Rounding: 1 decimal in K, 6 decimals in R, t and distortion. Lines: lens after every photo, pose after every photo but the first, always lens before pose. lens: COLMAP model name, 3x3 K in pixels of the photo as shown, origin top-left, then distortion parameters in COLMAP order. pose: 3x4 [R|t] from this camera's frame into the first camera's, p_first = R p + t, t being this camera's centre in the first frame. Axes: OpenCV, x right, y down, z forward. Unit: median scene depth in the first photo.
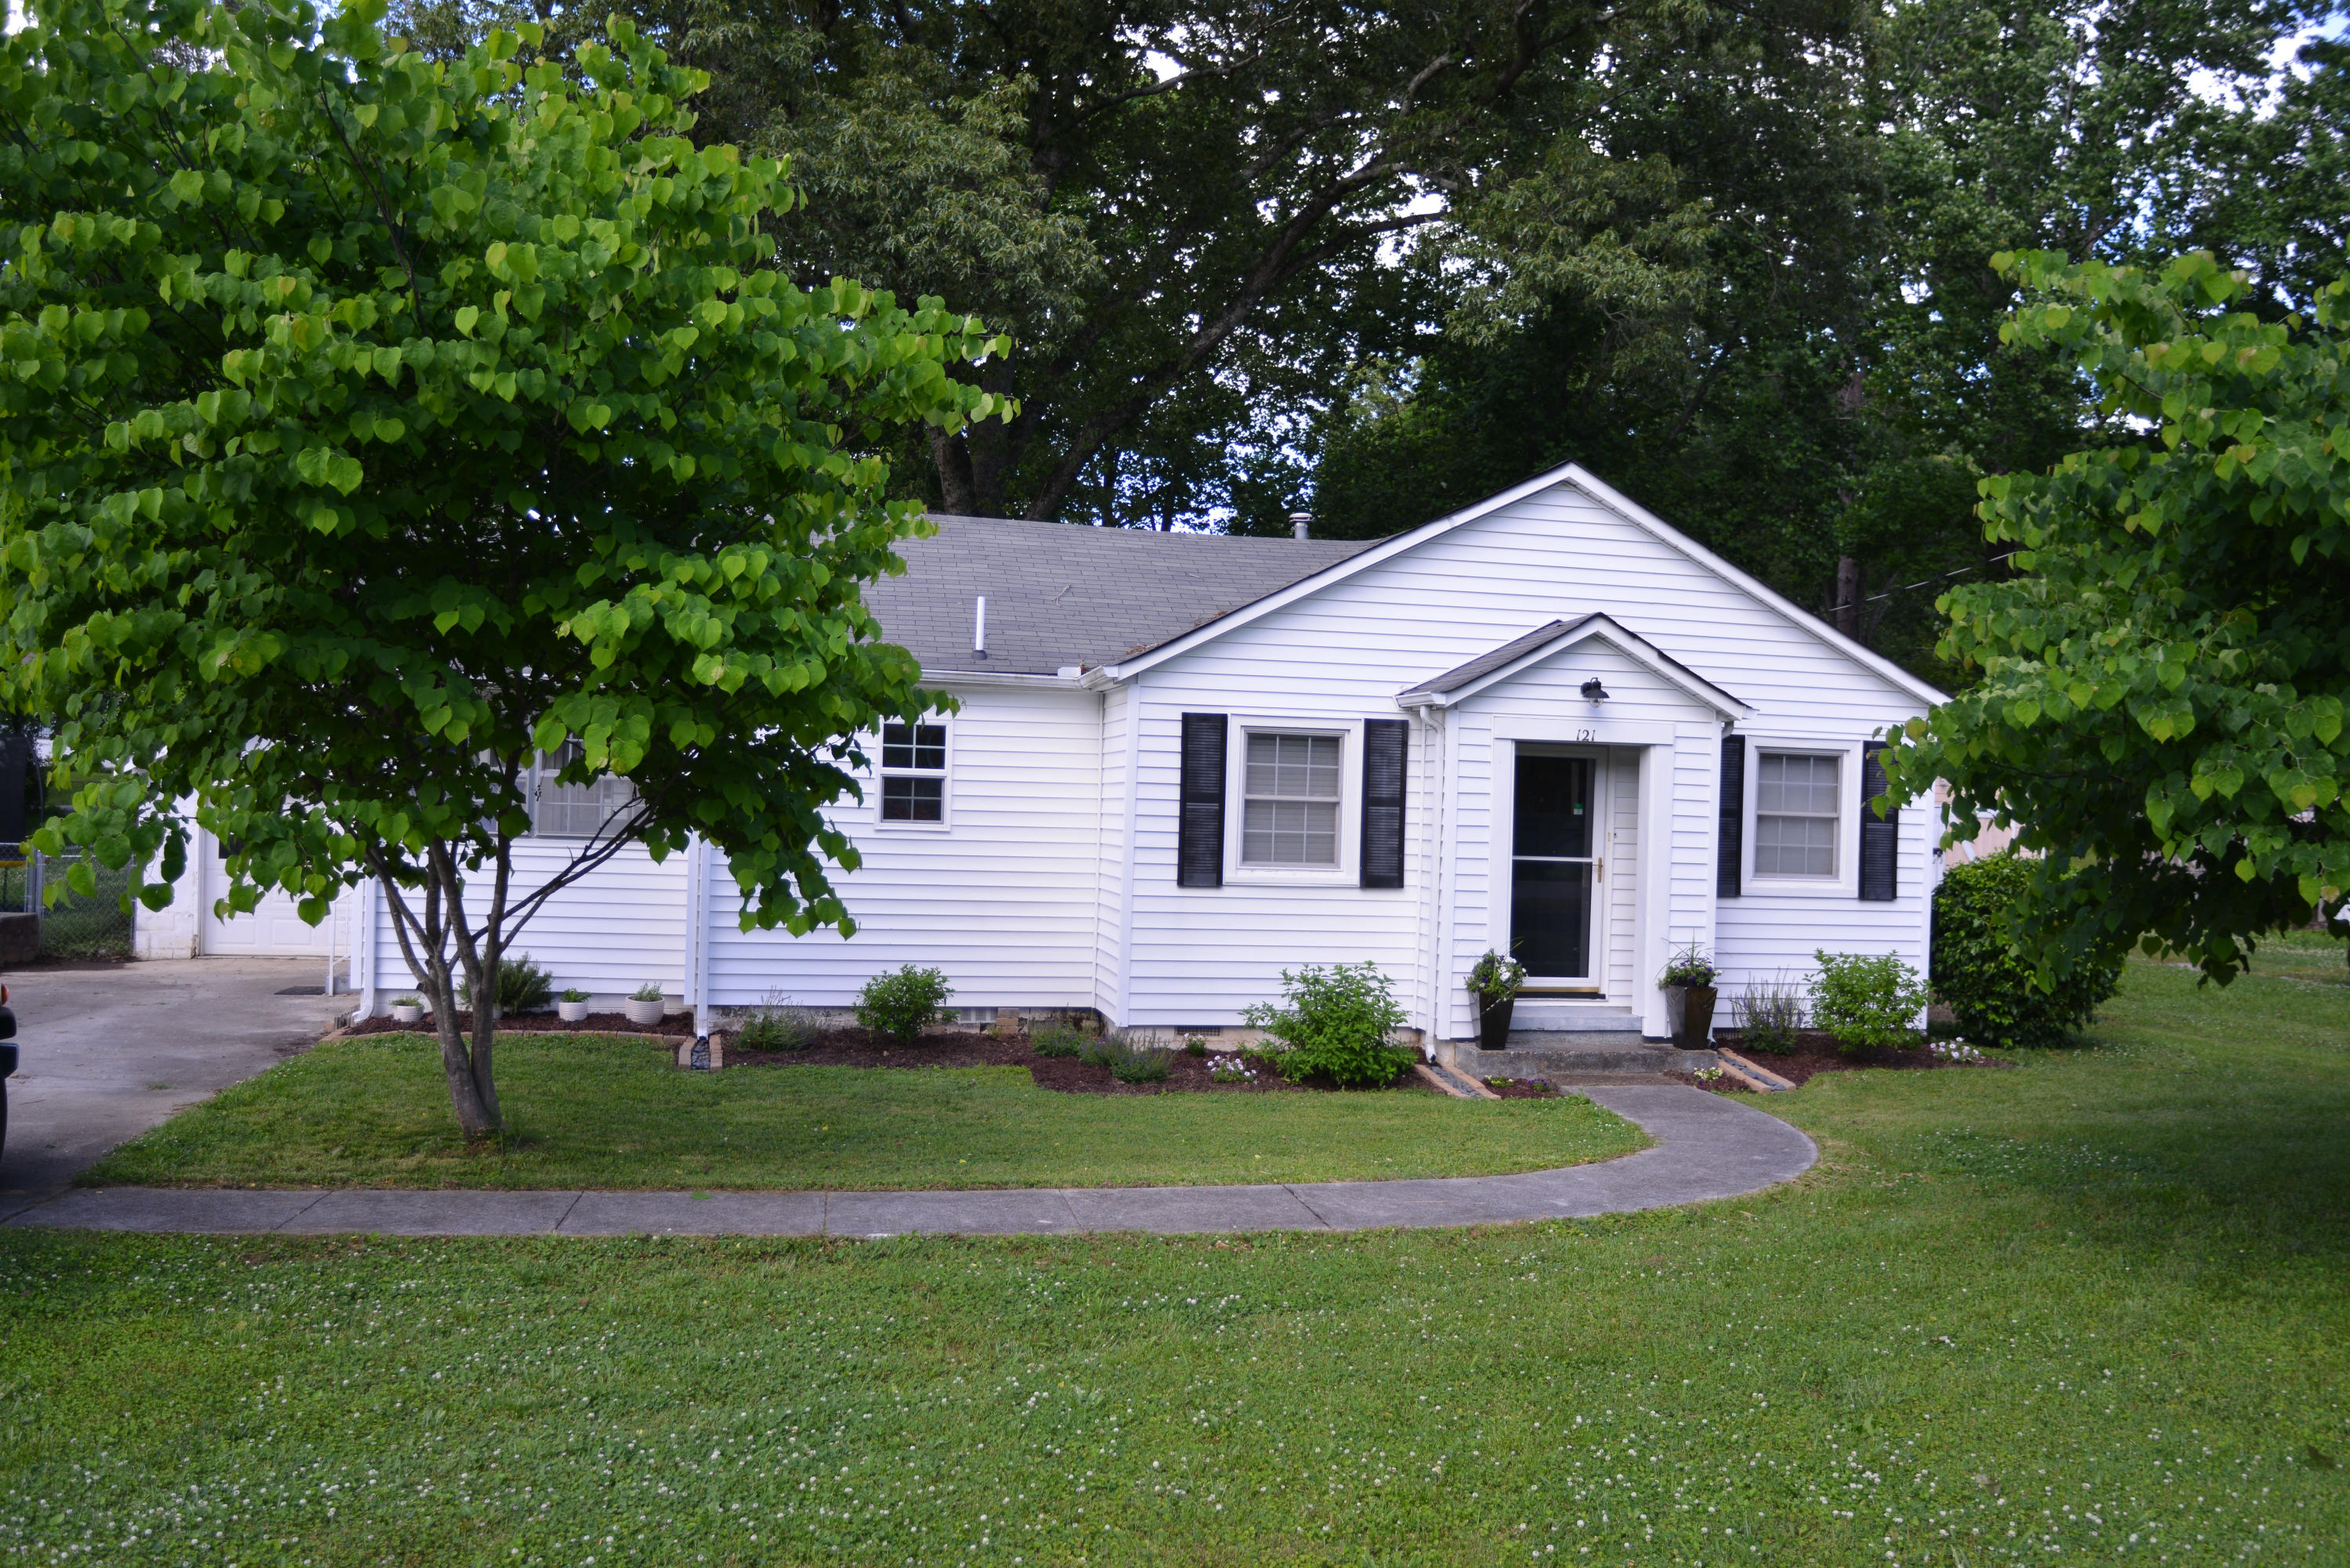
lens RADIAL K [[1796.0, 0, 1185.3], [0, 1796.0, 781.2], [0, 0, 1]] dist [-0.034872, -0.005131]
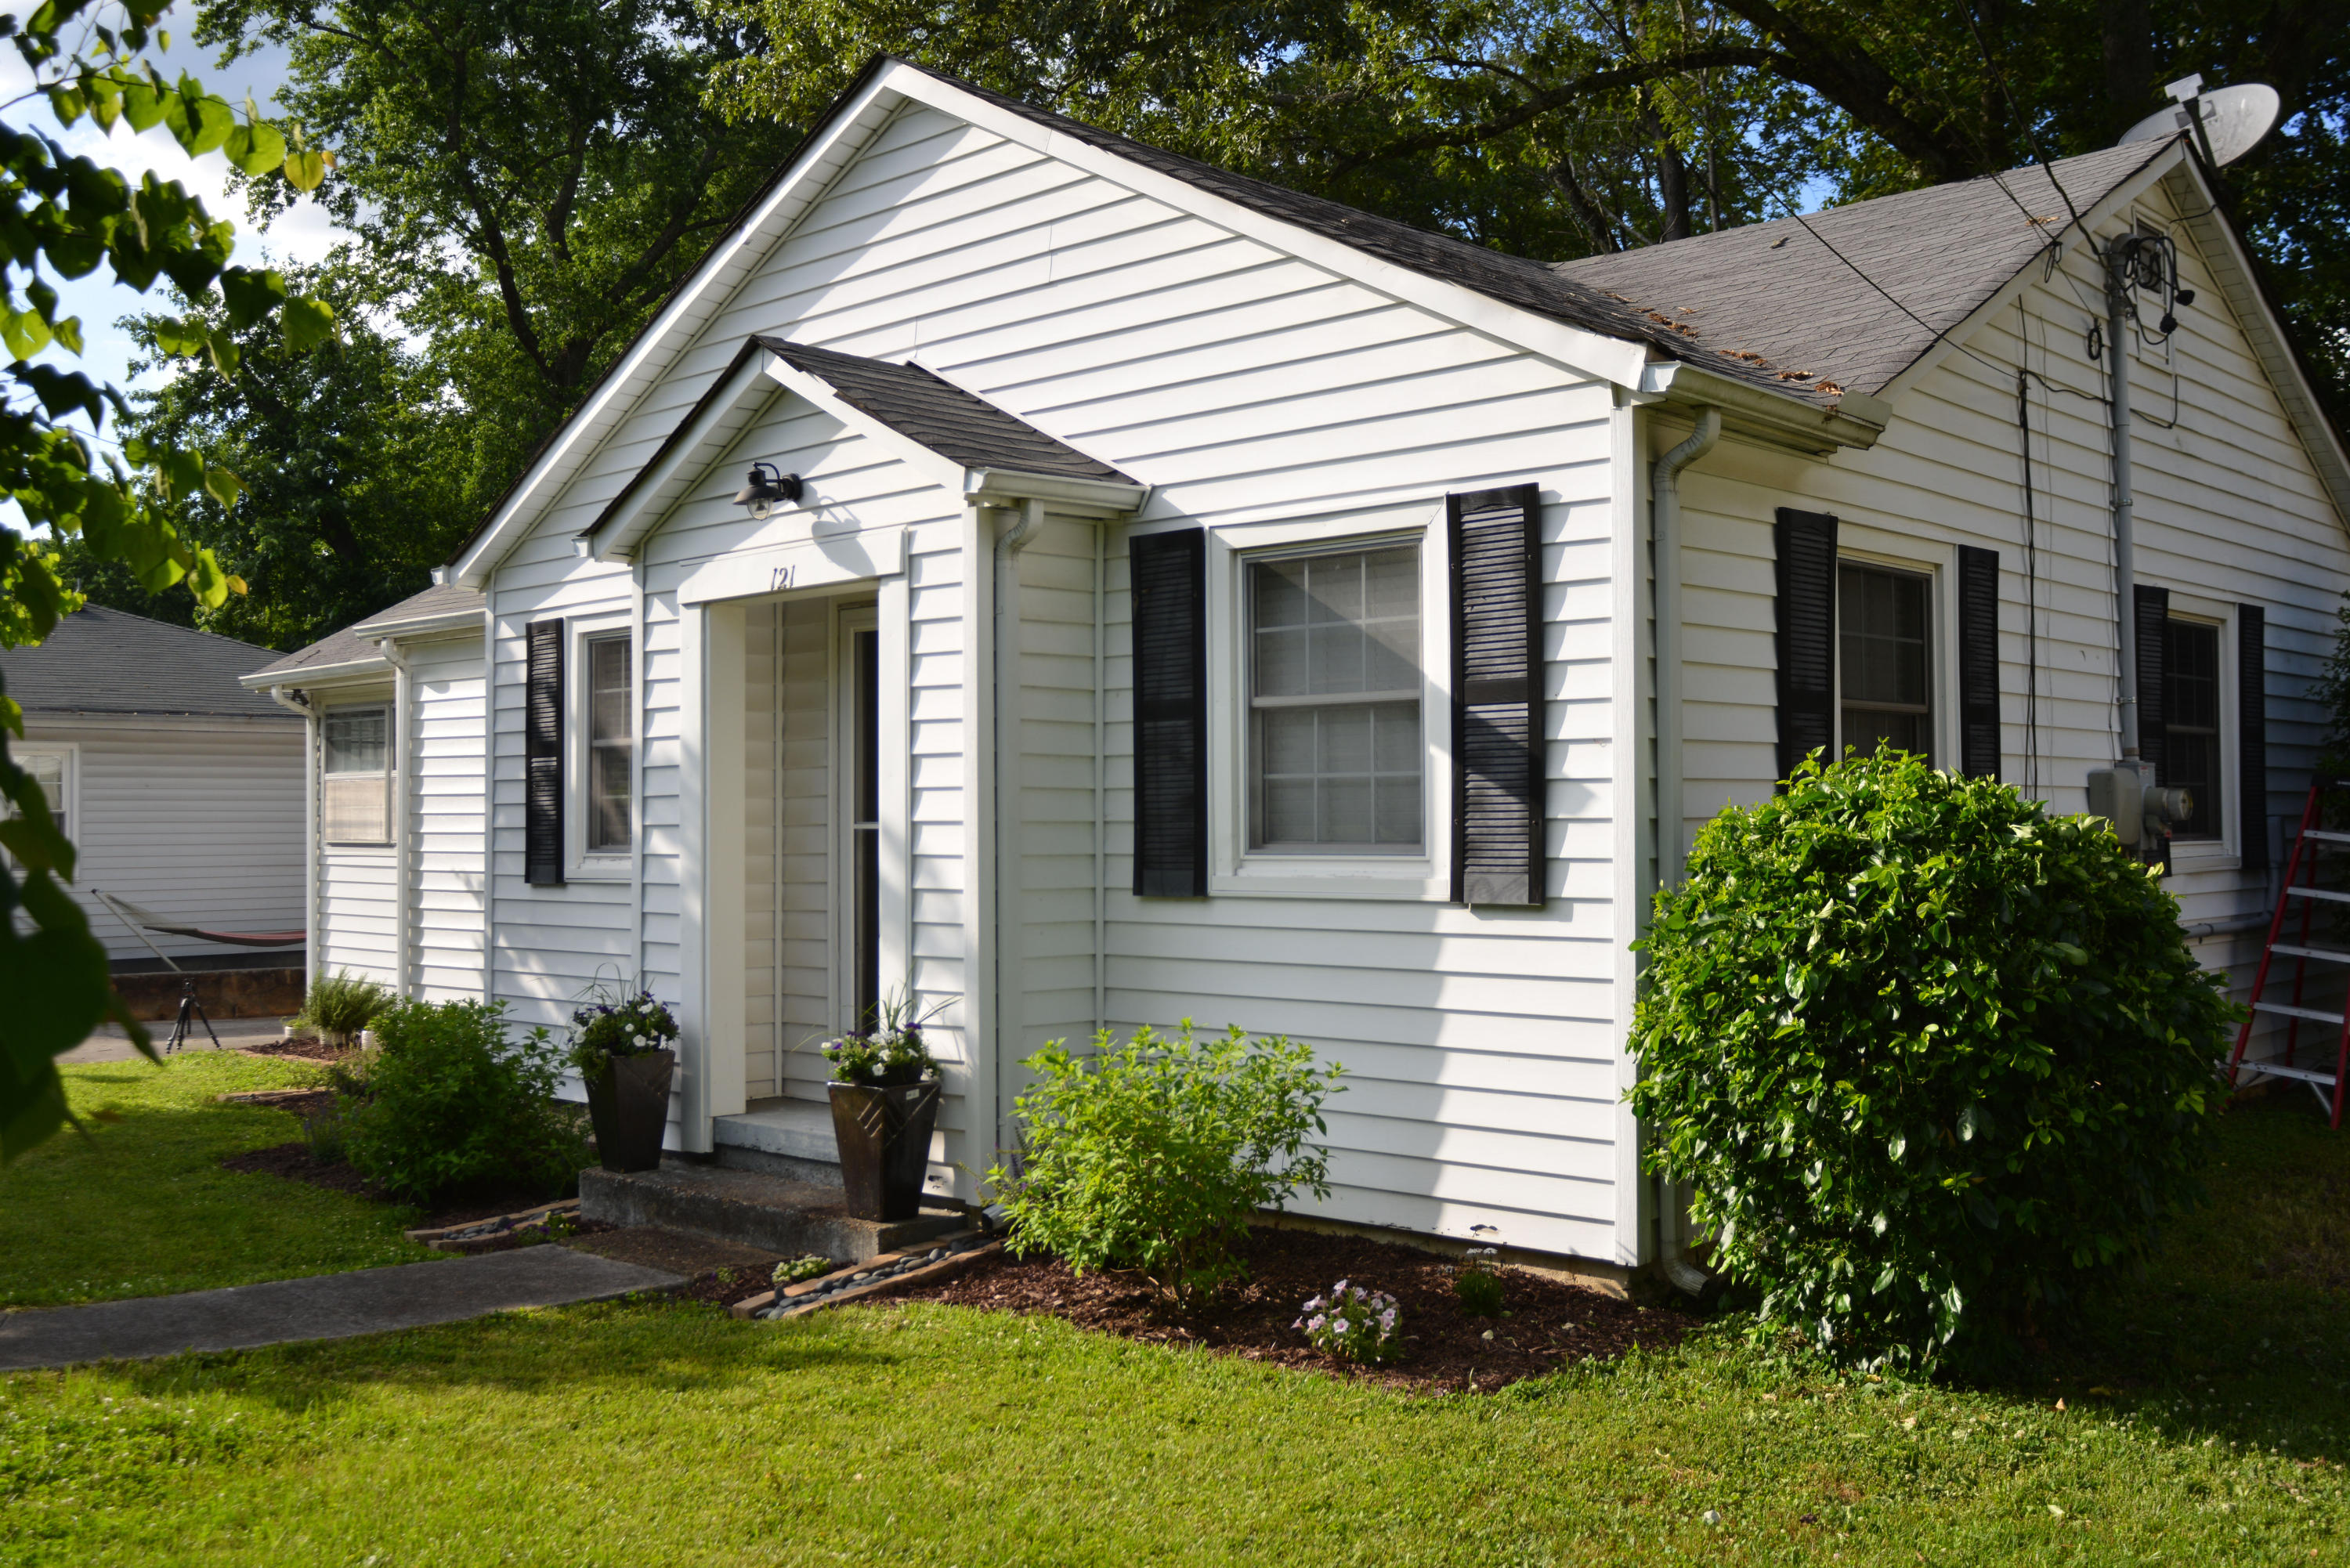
lens RADIAL K [[2240.8, 0, 1171.5], [0, 2240.8, 793.2], [0, 0, 1]] dist [-0.075523, 0.000000]
pose [[0.558368, -0.049230, -0.828131, 0.794189], [0.032692, 0.998768, -0.037331, 0.061687], [0.828949, -0.006229, 0.559290, 0.721824]]
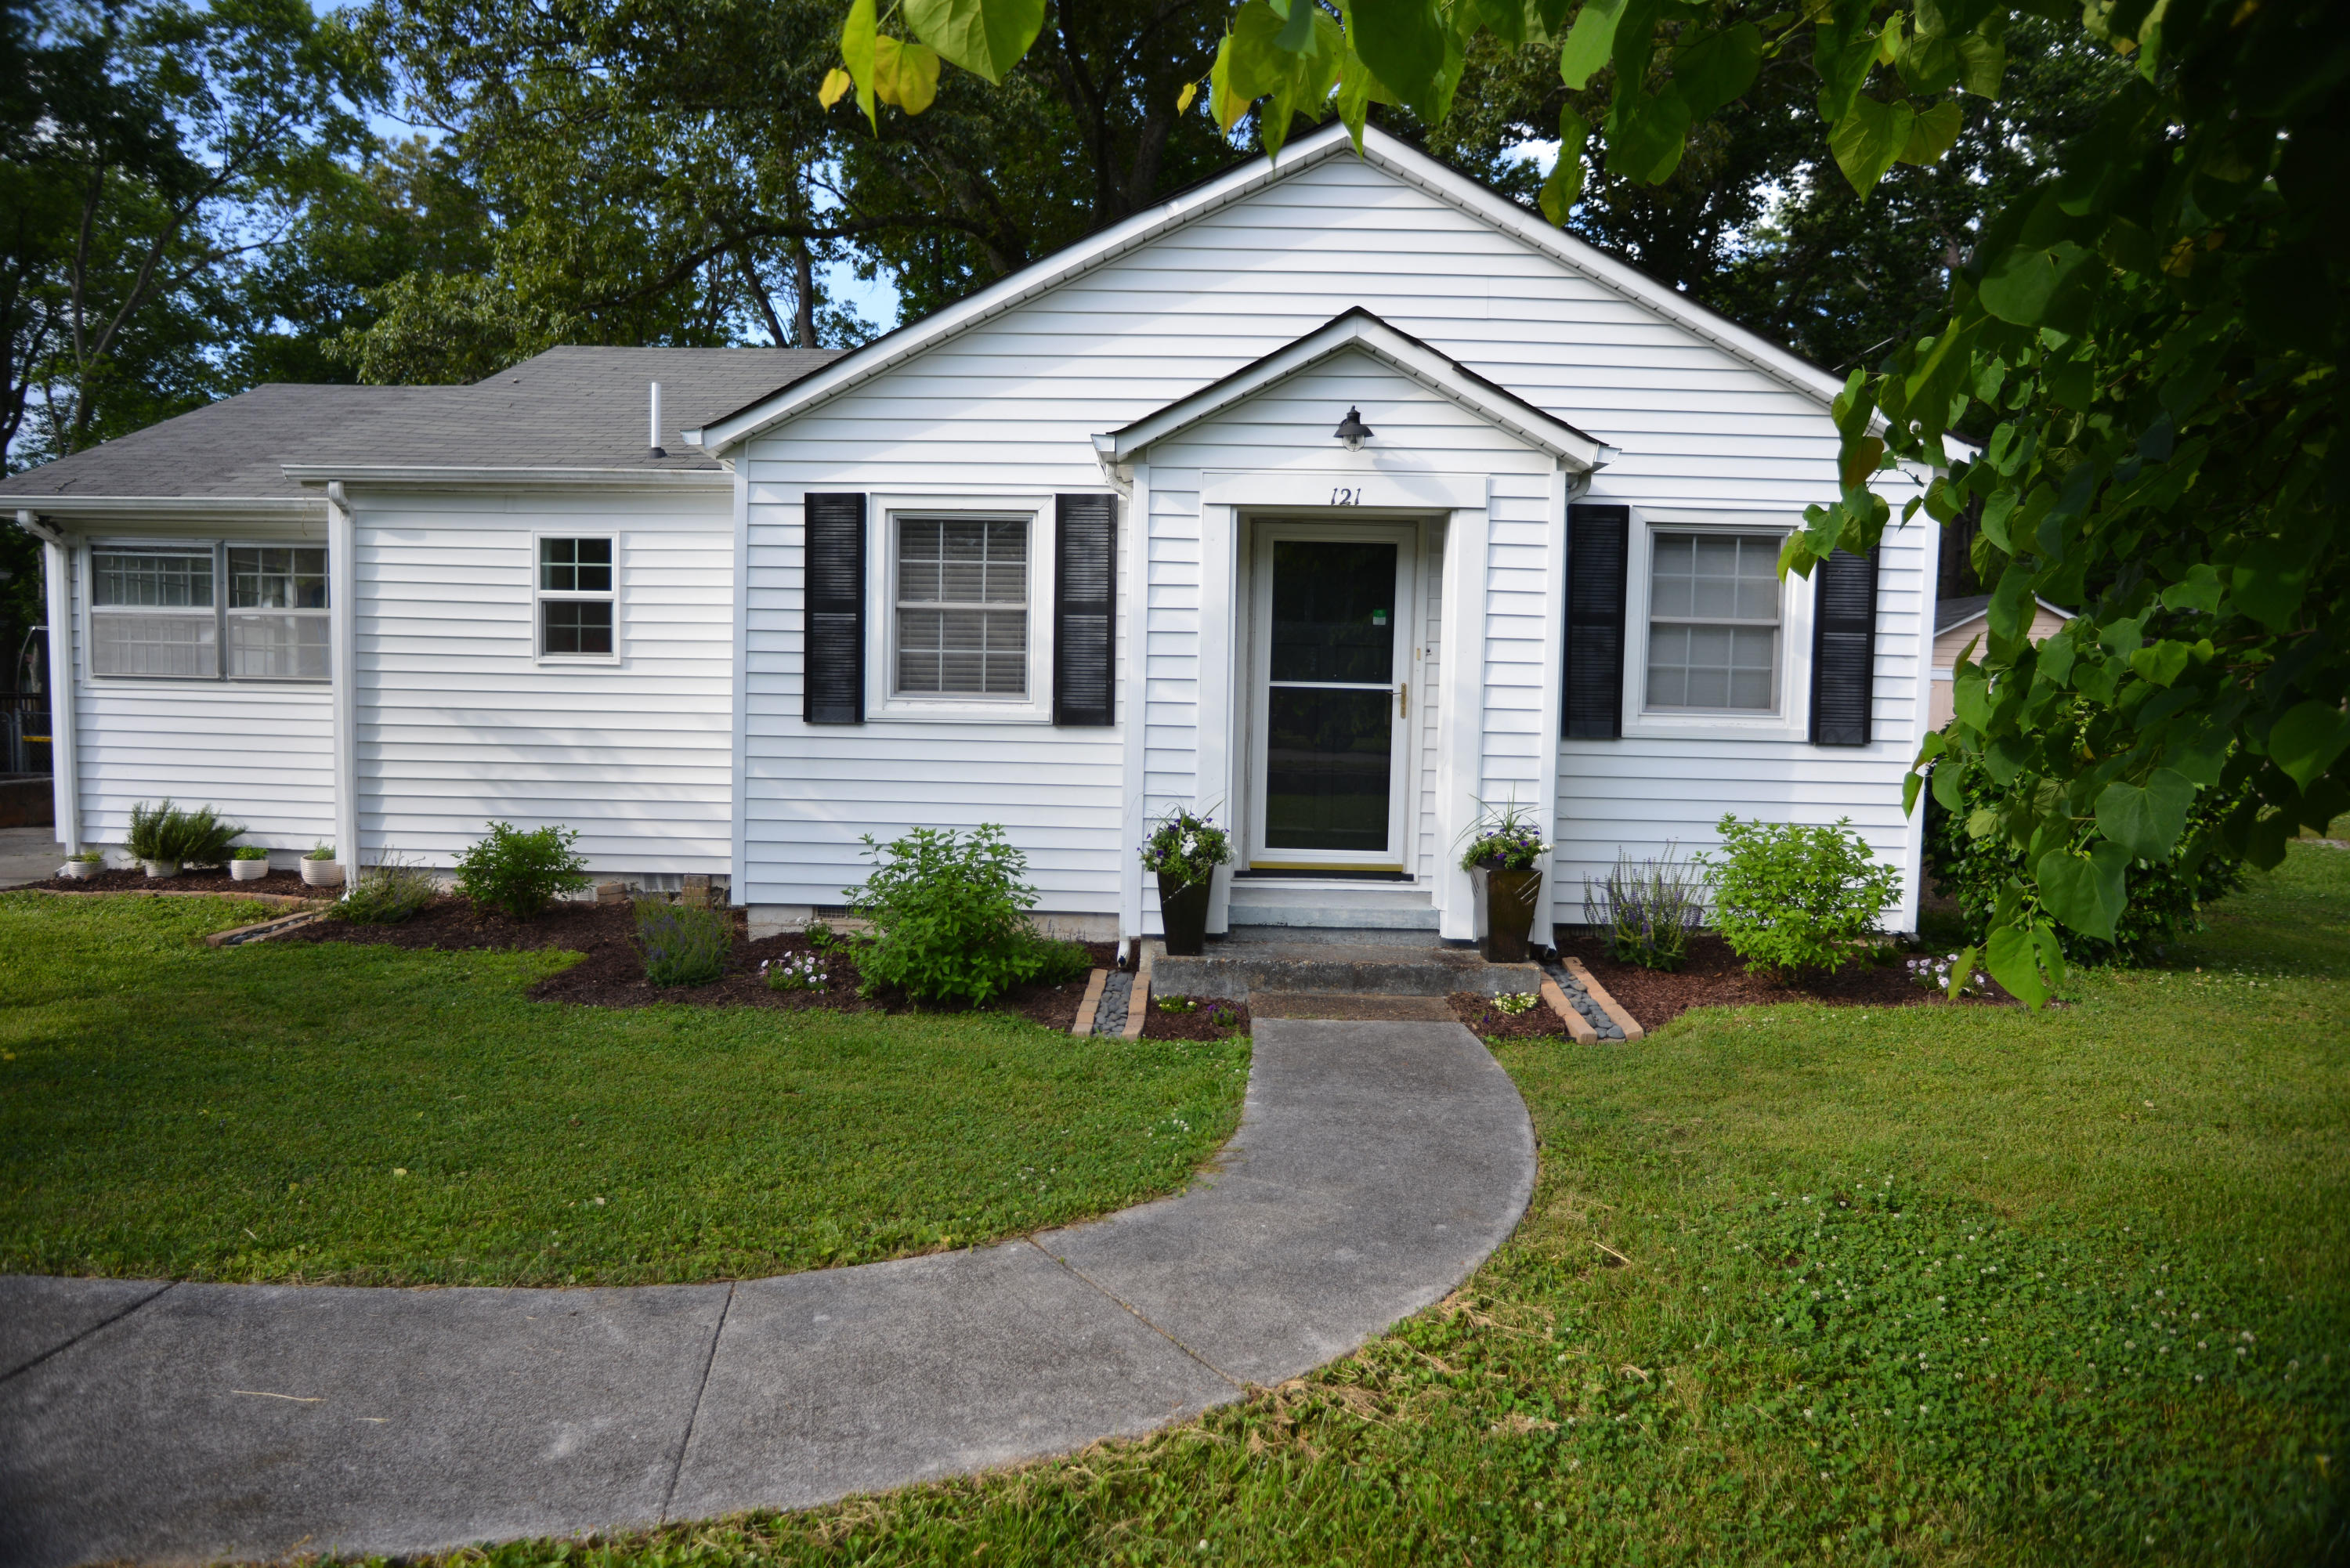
lens RADIAL K [[1247.4, 0, 1170.6], [0, 1247.4, 770.6], [0, 0, 1]] dist [-0.046454, 0.013644]
pose [[0.973259, 0.001094, -0.229708, 0.261972], [0.012243, 0.998320, 0.056625, 0.049492], [0.229384, -0.057923, 0.971611, 0.511691]]
